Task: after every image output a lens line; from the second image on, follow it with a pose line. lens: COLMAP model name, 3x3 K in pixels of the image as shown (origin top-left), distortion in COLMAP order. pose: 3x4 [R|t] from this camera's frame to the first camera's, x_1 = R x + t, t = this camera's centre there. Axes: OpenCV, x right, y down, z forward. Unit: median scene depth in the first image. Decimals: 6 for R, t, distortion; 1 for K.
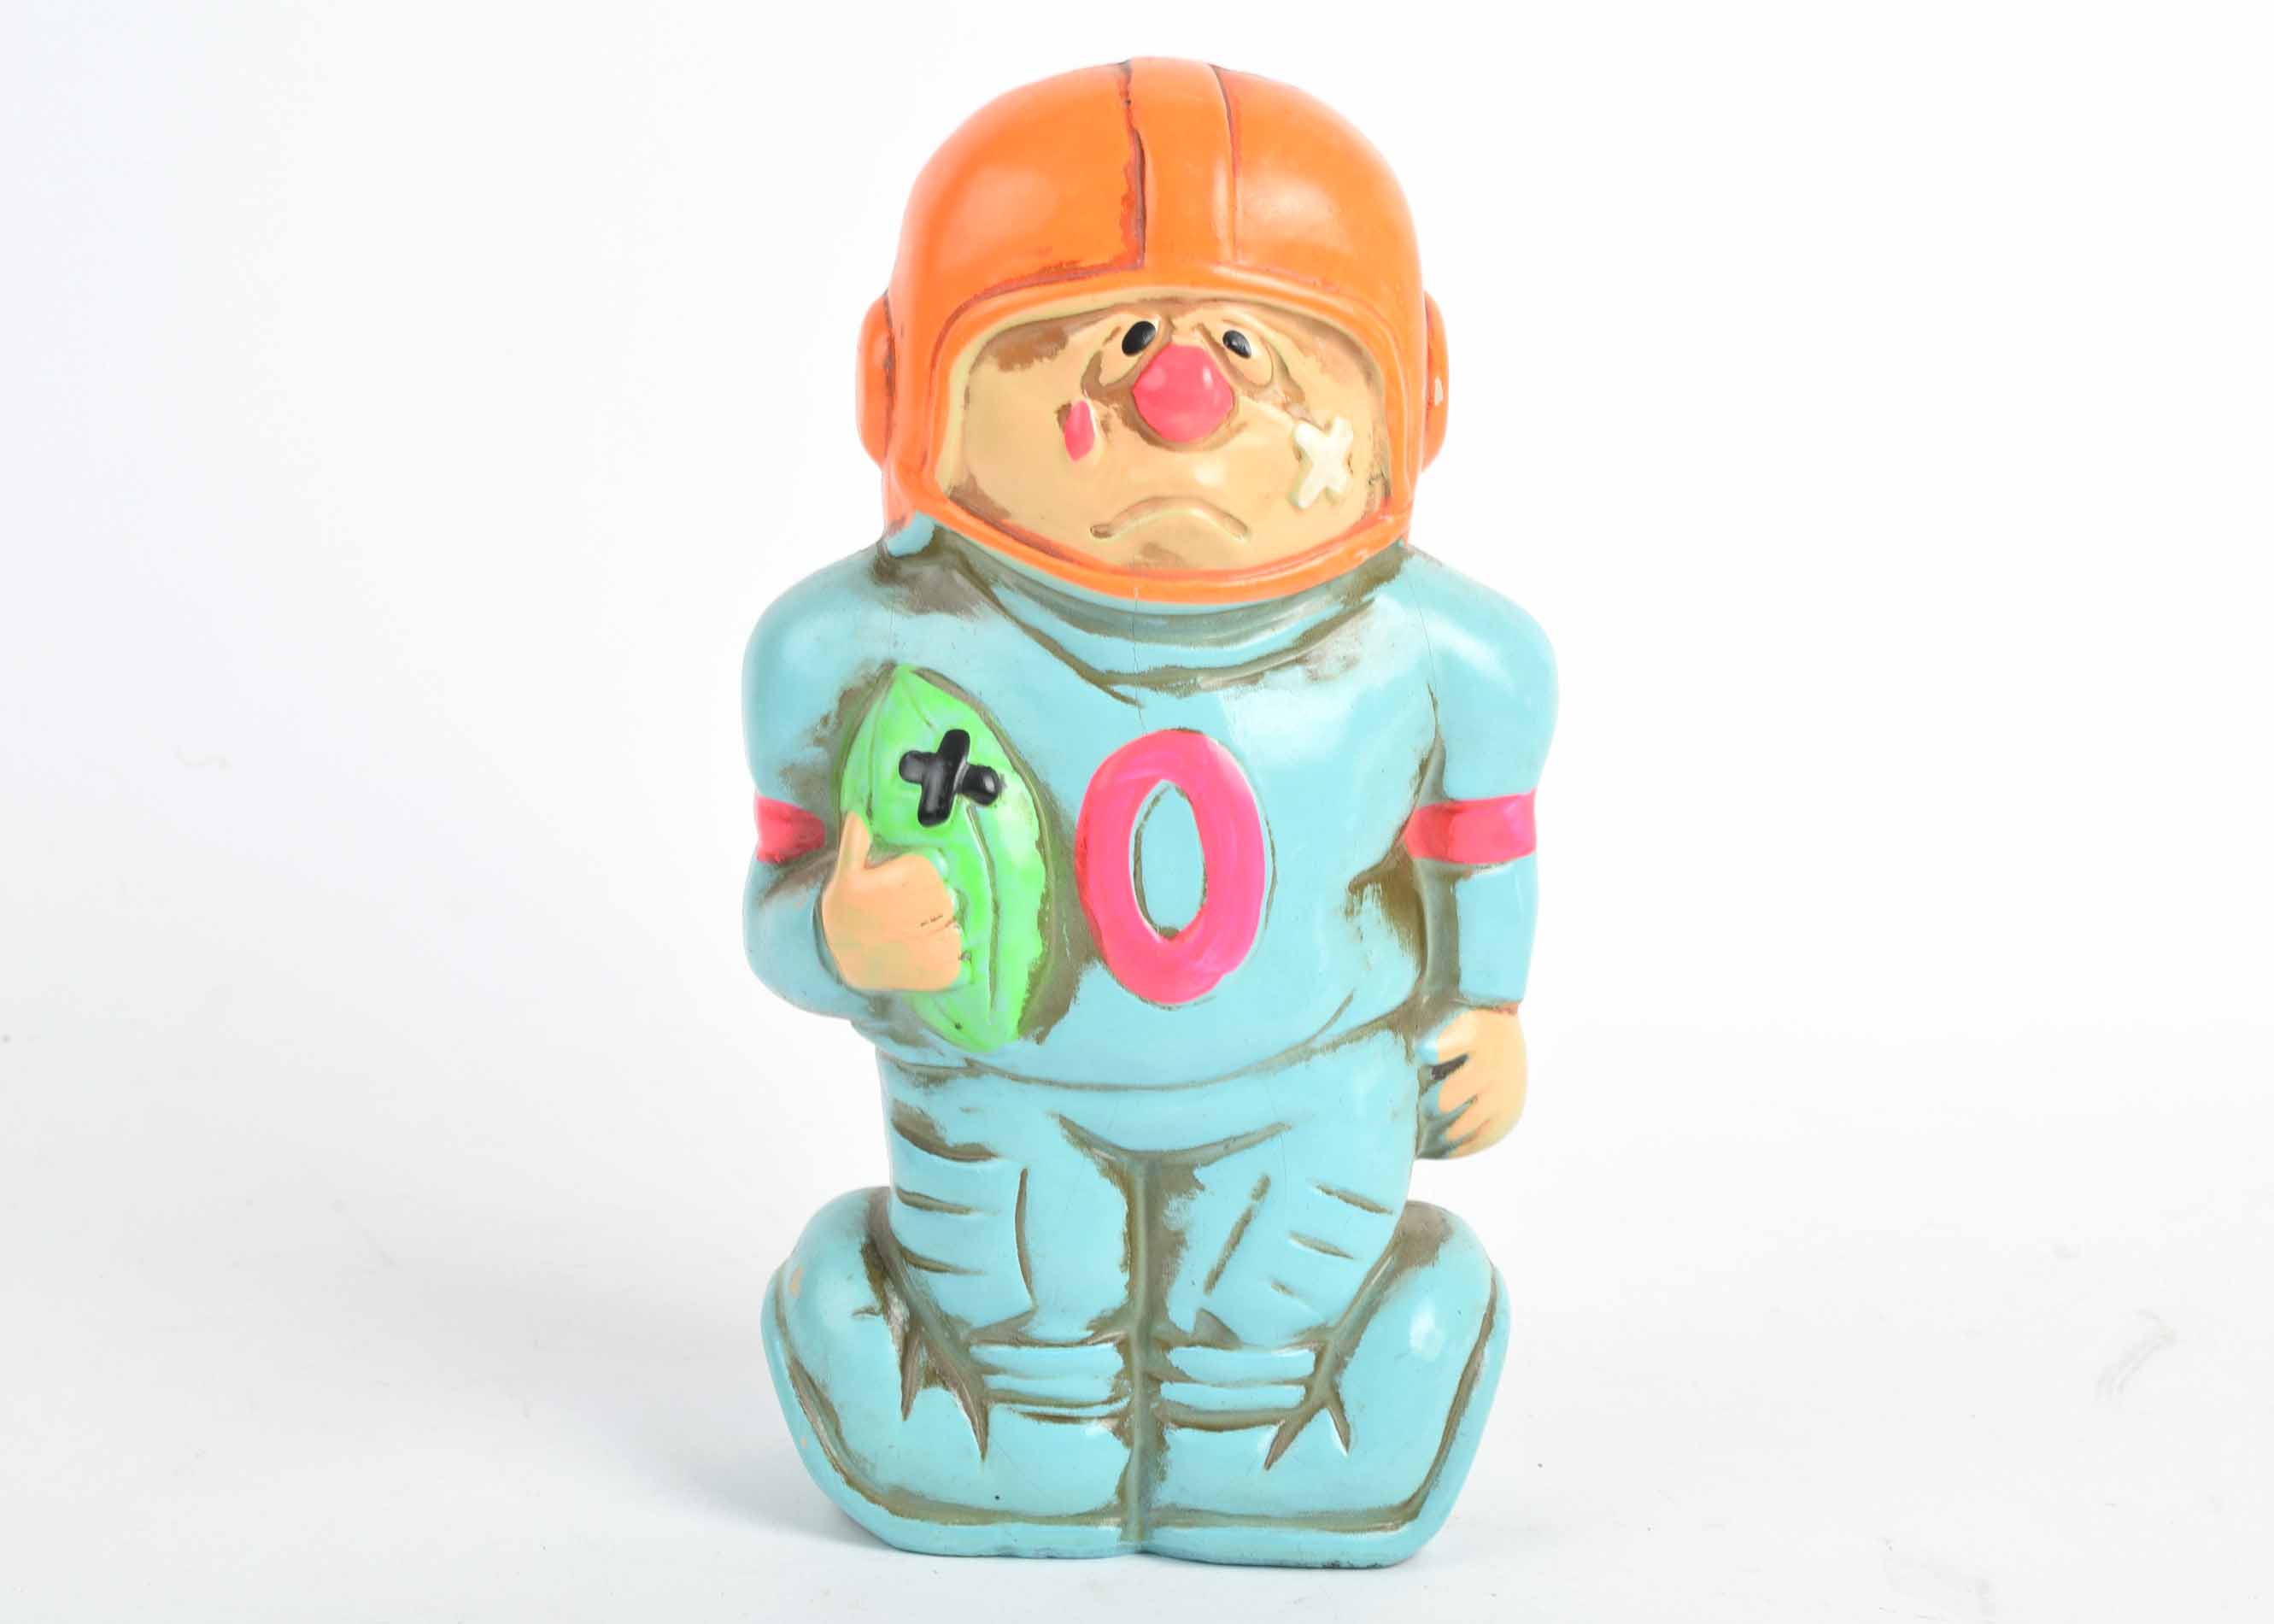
lens RADIAL K [[4307.3, 0, 1154.1], [0, 4307.3, 800.4], [0, 0, 1]] dist [0.016552, 0.000000]
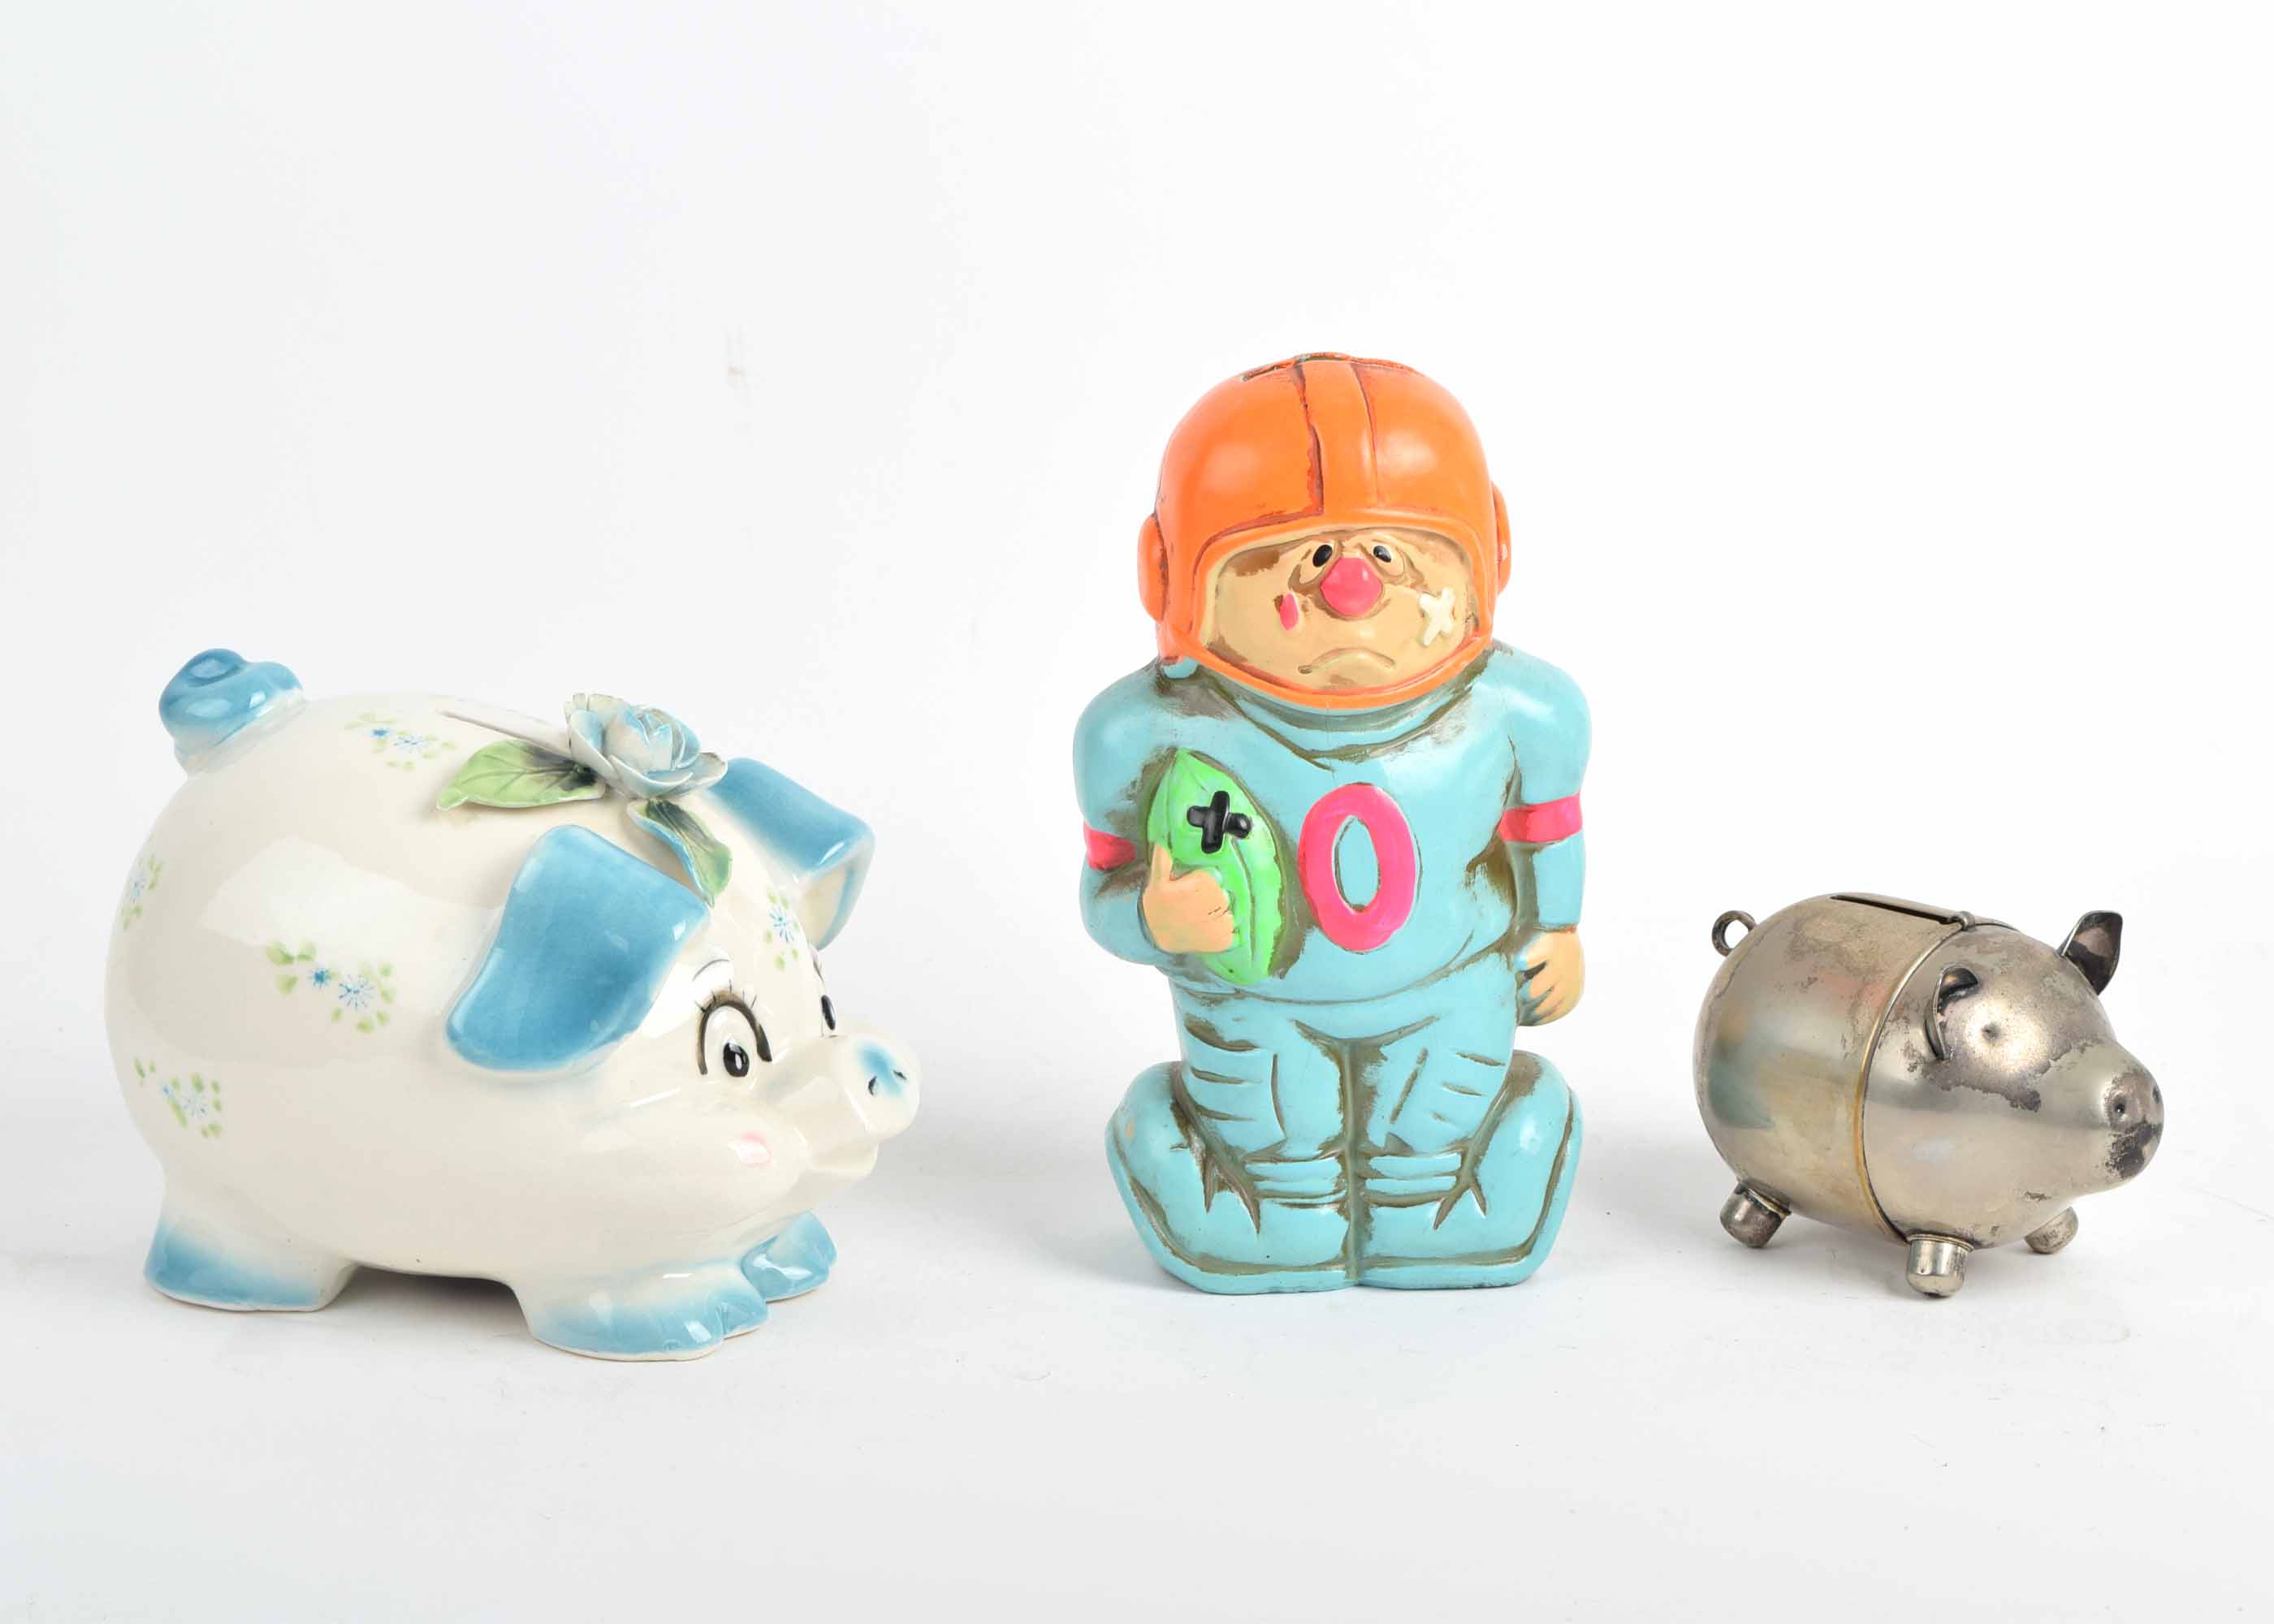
lens RADIAL K [[6935.1, 0, 1124.0], [0, 6935.1, 813.5], [0, 0, 1]] dist [0.346469, 0.000000]
pose [[0.998058, -0.061715, 0.008425, -0.101623], [0.060589, 0.993298, 0.098423, -0.259647], [-0.014443, -0.097721, 0.995109, -1.554717]]
